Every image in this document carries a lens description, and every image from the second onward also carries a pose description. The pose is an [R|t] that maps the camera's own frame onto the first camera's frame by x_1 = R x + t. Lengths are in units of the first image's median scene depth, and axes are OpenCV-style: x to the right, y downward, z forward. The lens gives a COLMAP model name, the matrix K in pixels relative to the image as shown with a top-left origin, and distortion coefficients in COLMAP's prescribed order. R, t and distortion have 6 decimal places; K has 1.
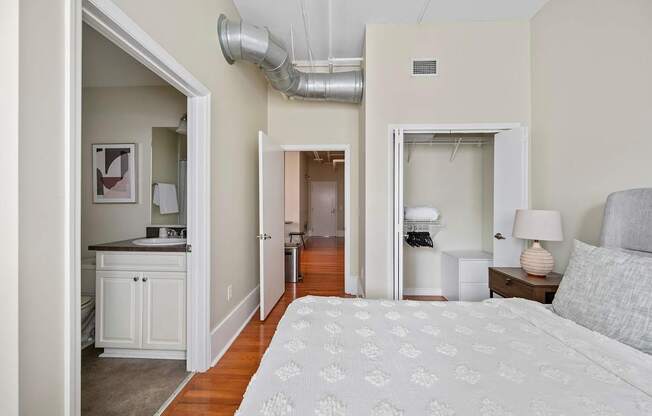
lens RADIAL K [[272.0, 0, 326.0], [0, 272.0, 208.0], [0, 0, 1]] dist [0.000782, 0.000115]
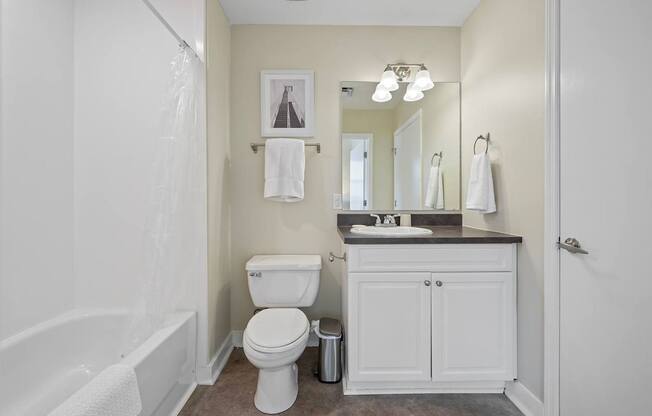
lens RADIAL K [[272.0, 0, 326.0], [0, 272.0, 208.0], [0, 0, 1]] dist [0.000782, 0.000115]
pose [[0.998155, -0.004091, 0.060572, -0.965866], [0.003322, 0.999913, 0.012783, 0.056882], [-0.060619, -0.012558, 0.998082, 0.312255]]
